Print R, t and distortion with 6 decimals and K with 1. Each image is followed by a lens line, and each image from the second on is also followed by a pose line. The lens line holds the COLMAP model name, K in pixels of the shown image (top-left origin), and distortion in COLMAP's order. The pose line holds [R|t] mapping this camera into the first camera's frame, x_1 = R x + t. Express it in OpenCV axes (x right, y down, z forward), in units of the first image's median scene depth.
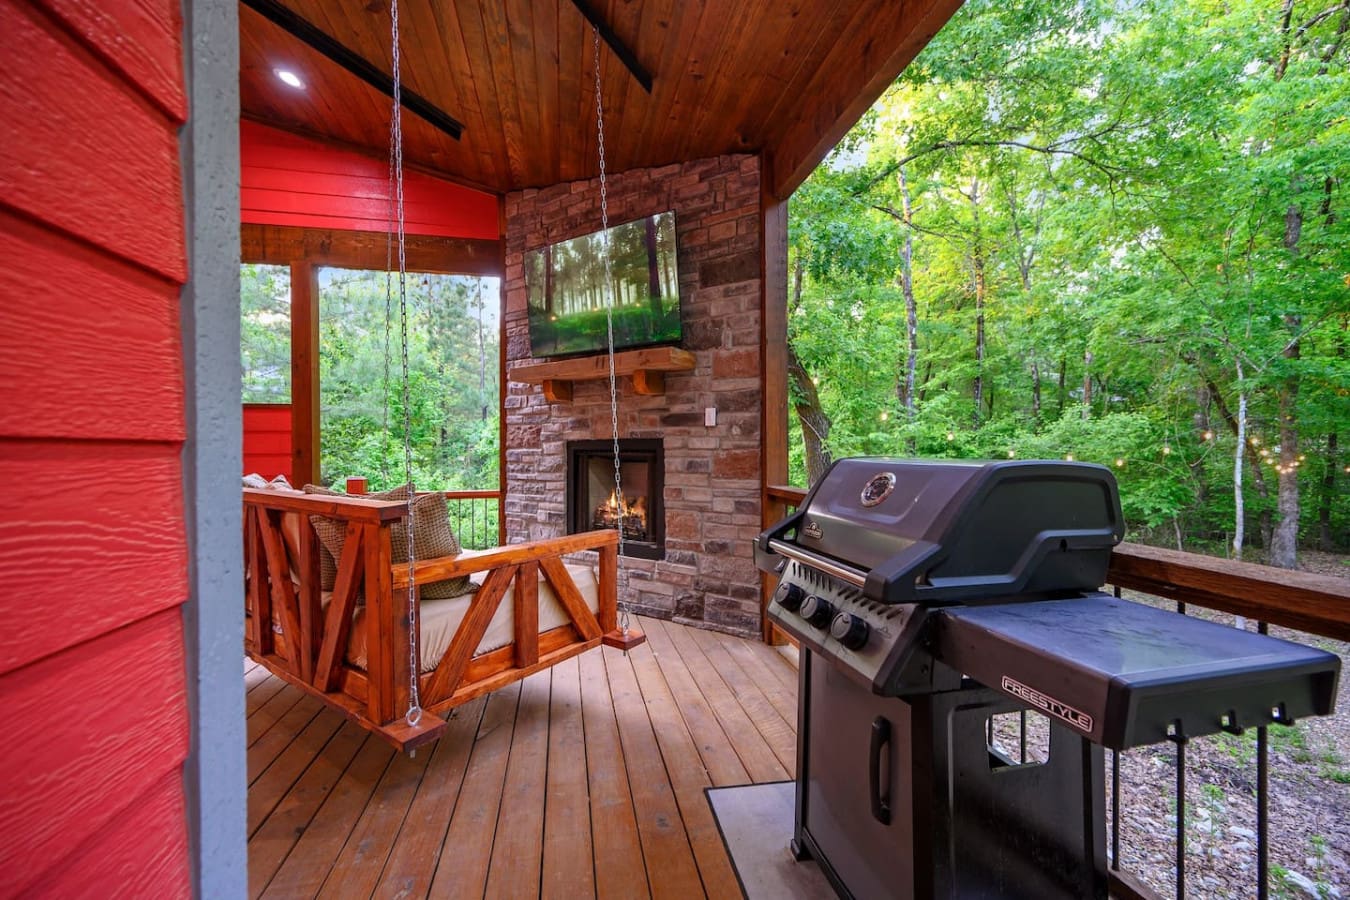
lens RADIAL K [[521.6, 0, 681.4], [0, 521.6, 438.6], [0, 0, 1]] dist [-0.000024, 0.000019]
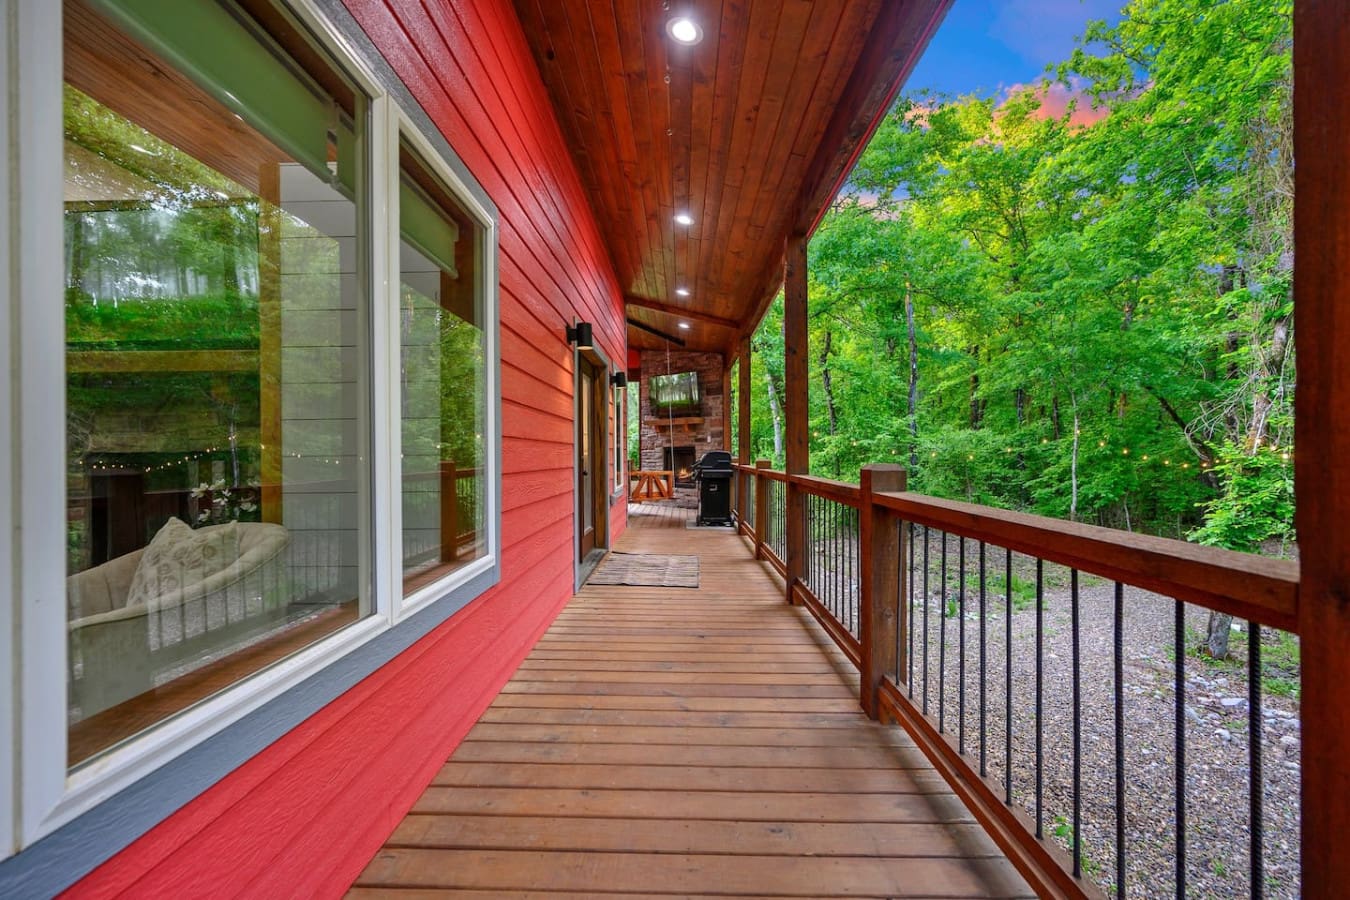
lens RADIAL K [[538.3, 0, 675.0], [0, 538.3, 450.0], [0, 0, 1]] dist [-0.000657, 0.000161]
pose [[0.973917, 0.005440, -0.226838, 0.524978], [-0.003835, 0.999964, 0.007514, -0.002942], [0.226871, -0.006448, 0.973903, -1.893698]]
